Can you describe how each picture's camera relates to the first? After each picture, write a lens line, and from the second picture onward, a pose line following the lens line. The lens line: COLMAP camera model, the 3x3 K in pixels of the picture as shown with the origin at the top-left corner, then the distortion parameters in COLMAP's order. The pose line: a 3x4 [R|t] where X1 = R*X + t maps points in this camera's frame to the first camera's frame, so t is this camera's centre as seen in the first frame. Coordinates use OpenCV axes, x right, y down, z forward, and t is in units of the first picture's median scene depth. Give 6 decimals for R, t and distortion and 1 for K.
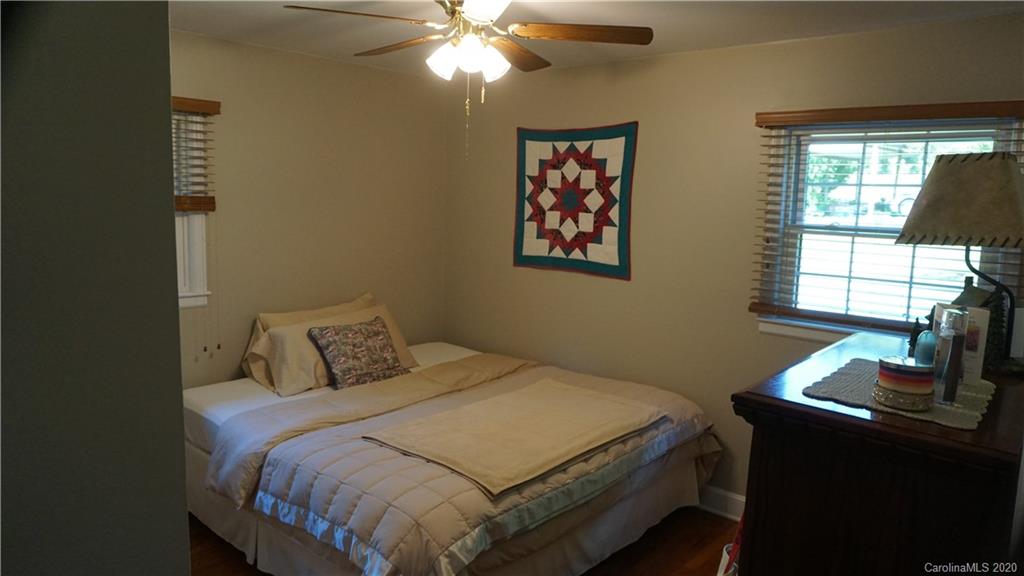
lens RADIAL K [[686.5, 0, 512.9], [0, 686.5, 288.8], [0, 0, 1]] dist [-0.038789, 0.029452]
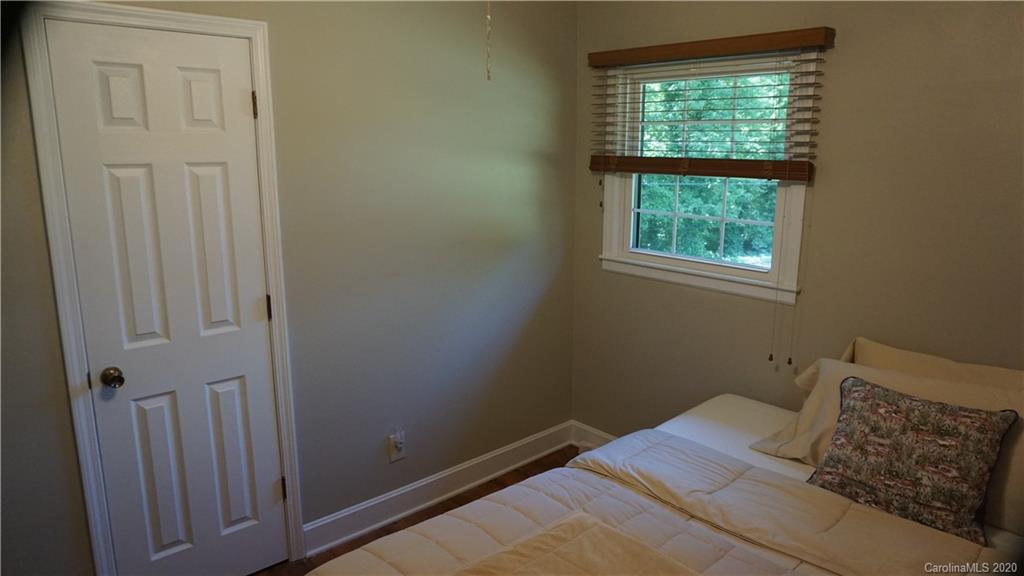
lens RADIAL K [[686.5, 0, 511.8], [0, 686.5, 289.0], [0, 0, 1]] dist [-0.038789, 0.029452]
pose [[-0.098715, 0.178297, -0.979012, 0.325113], [-0.144185, 0.970873, 0.191353, -0.093307], [0.984615, 0.160048, -0.070132, 0.736410]]
